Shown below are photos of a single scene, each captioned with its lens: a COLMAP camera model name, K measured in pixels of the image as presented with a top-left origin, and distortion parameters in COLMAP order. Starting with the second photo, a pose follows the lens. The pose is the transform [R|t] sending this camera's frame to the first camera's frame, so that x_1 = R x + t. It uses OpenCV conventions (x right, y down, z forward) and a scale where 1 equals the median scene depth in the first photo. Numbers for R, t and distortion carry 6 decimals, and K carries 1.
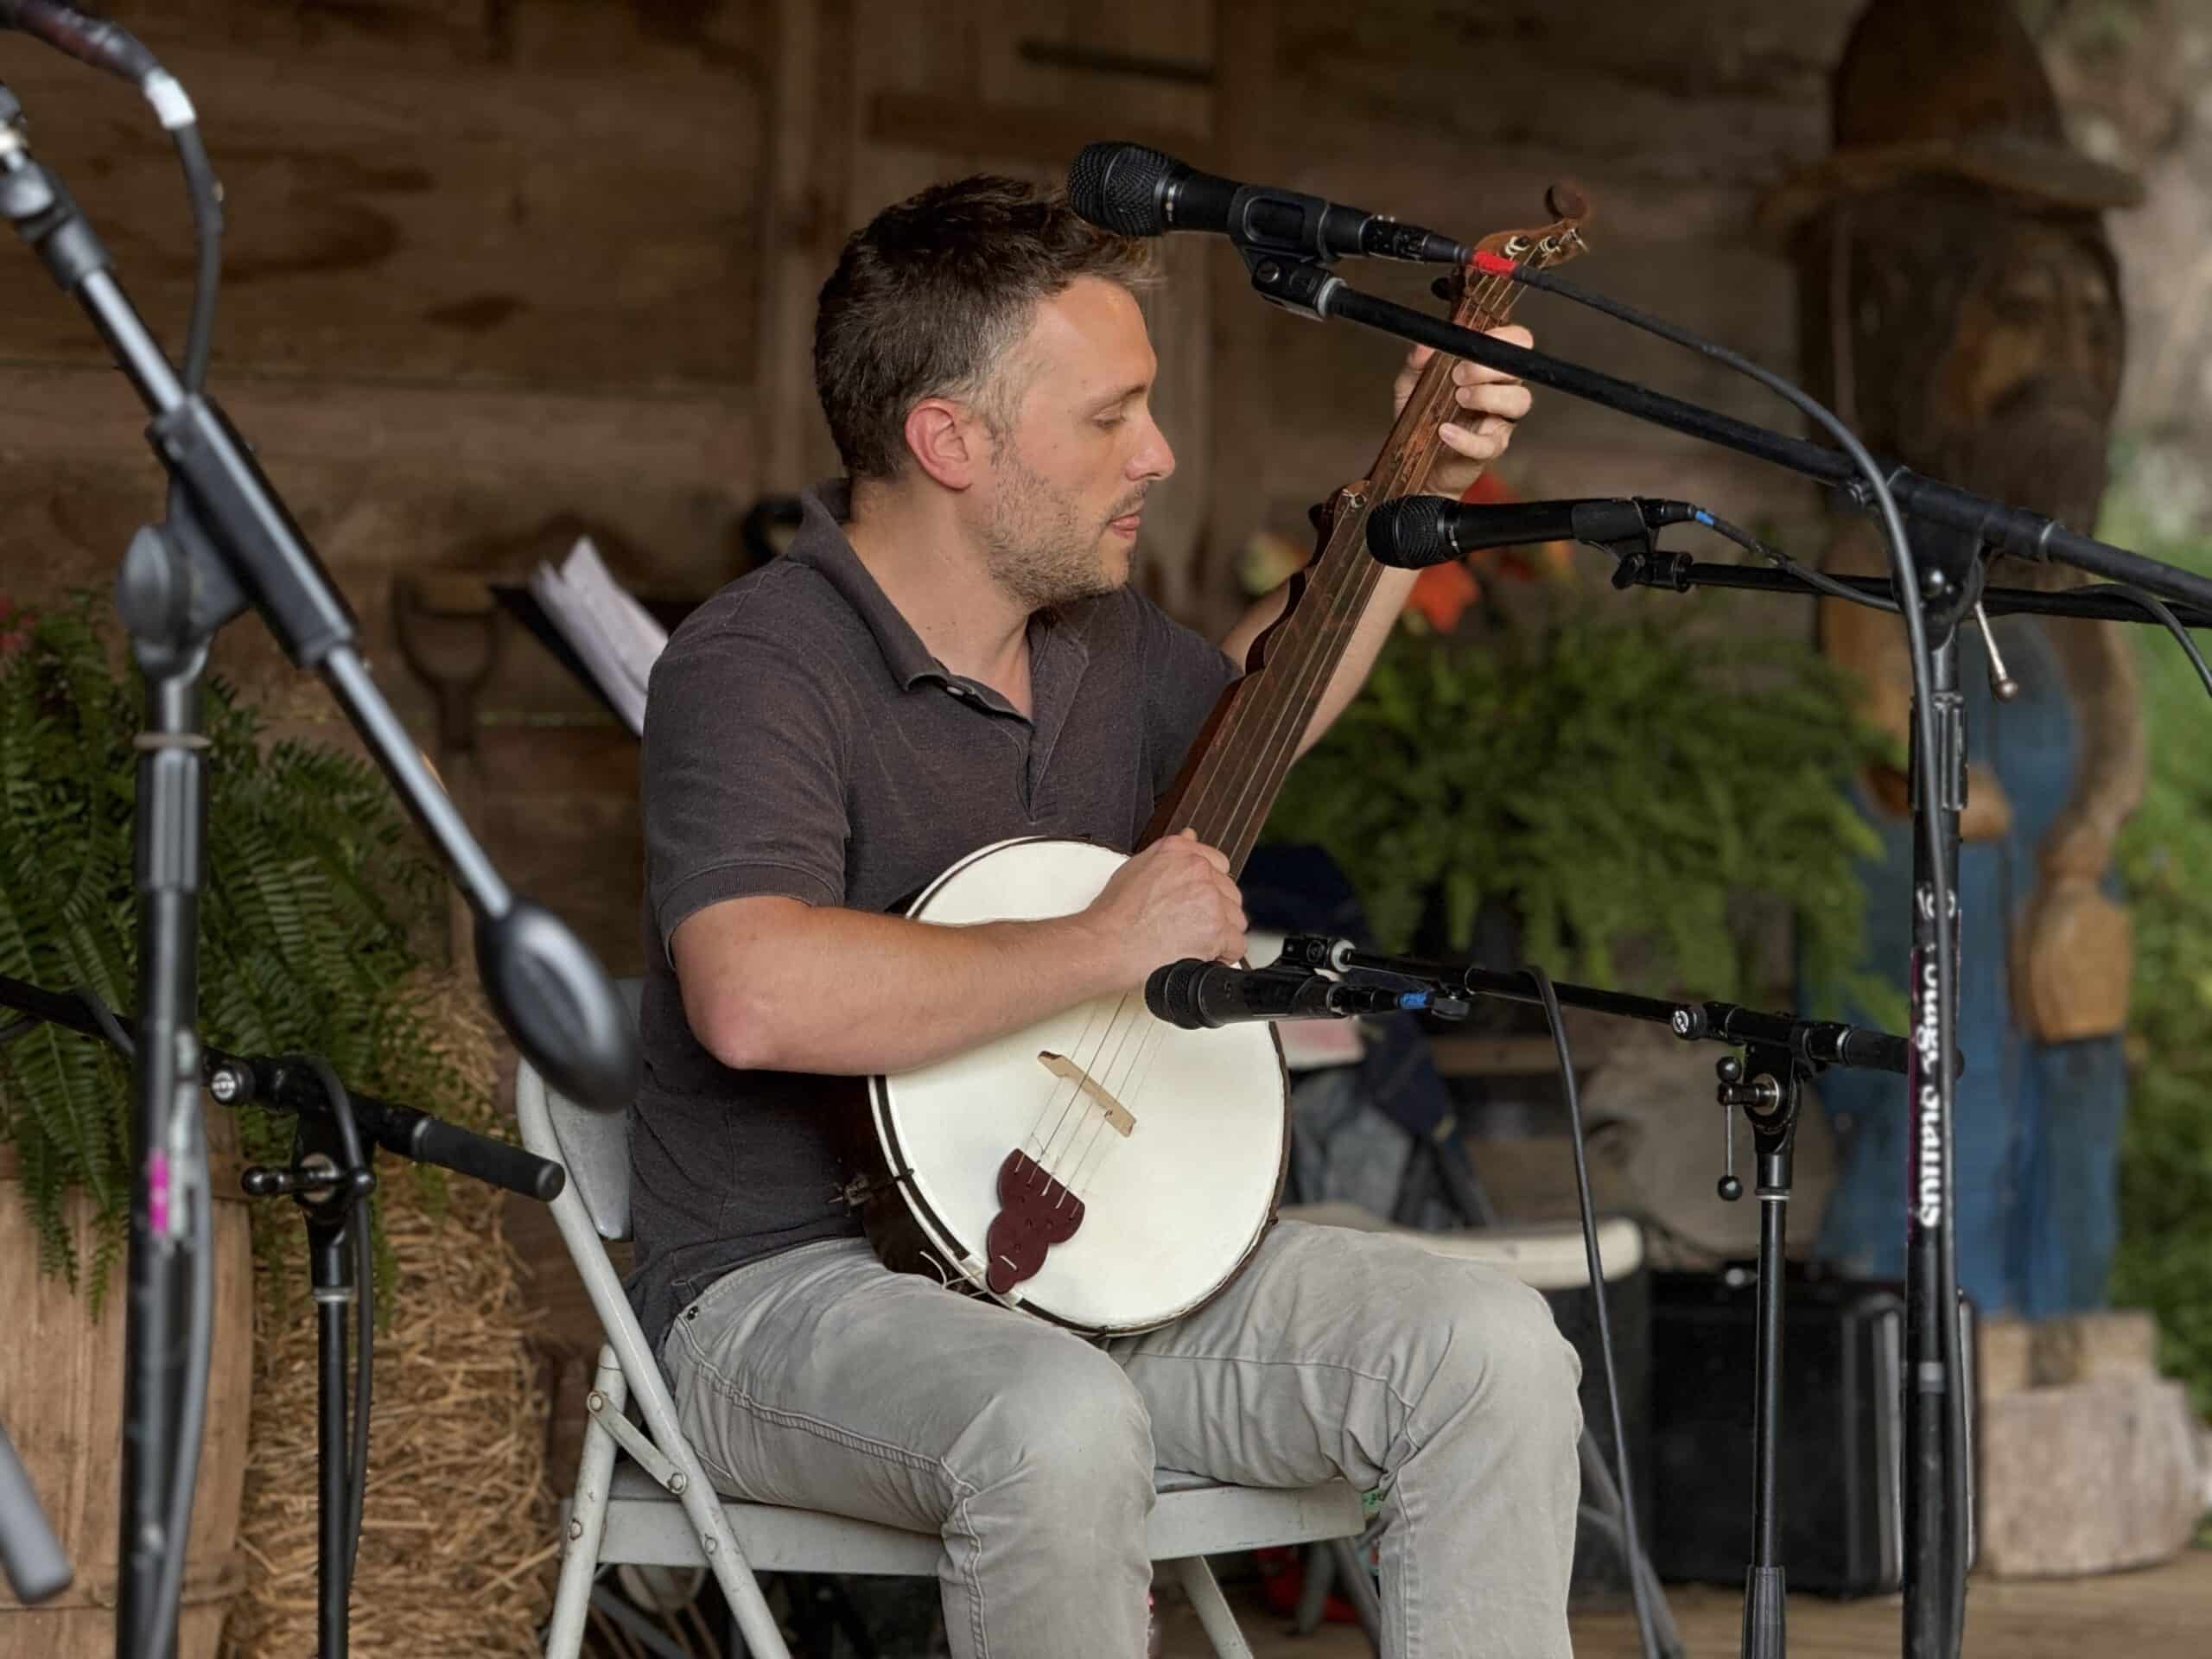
lens RADIAL K [[7789.9, 0, 1105.1], [0, 7789.9, 830.8], [0, 0, 1]] dist [0.229072, 0.000000]
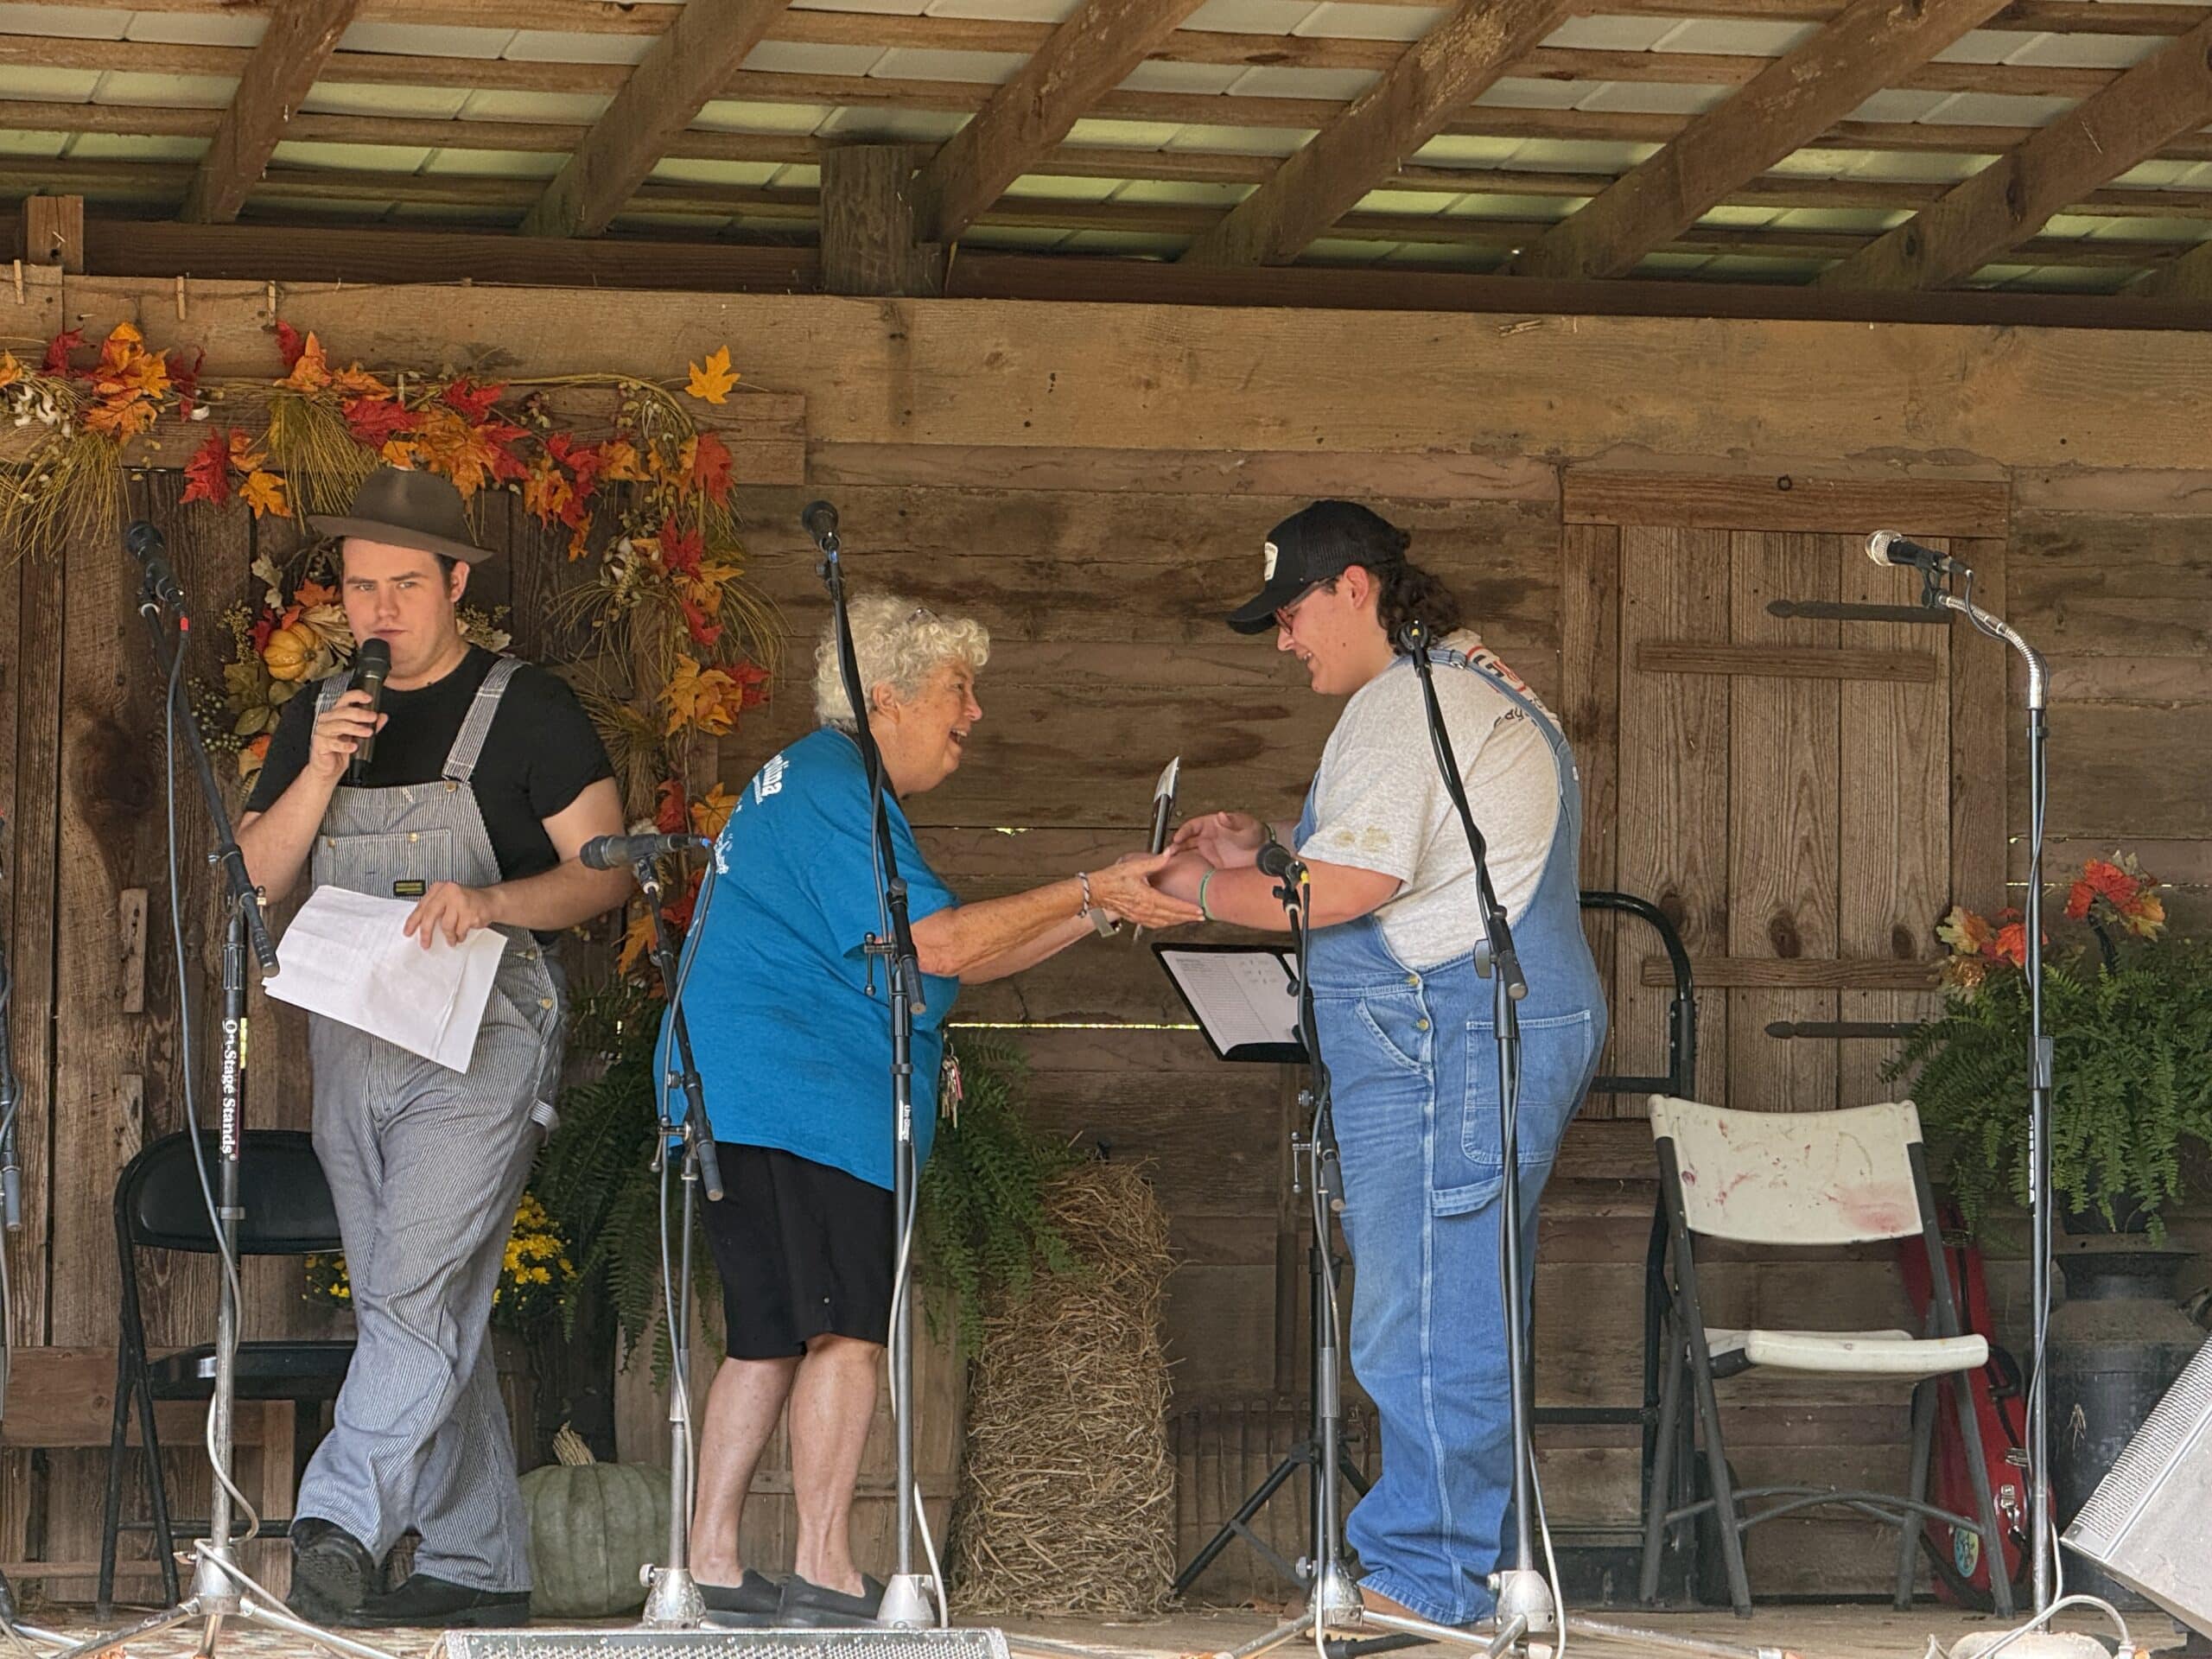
lens RADIAL K [[7957.7, 0, 1087.8], [0, 7957.7, 723.9], [0, 0, 1]] dist [0.281249, 0.000000]
pose [[0.829217, -0.040585, -0.557452, 0.850278], [-0.000823, 0.997271, -0.073829, 0.048125], [0.558927, 0.061679, 0.826920, -0.463746]]
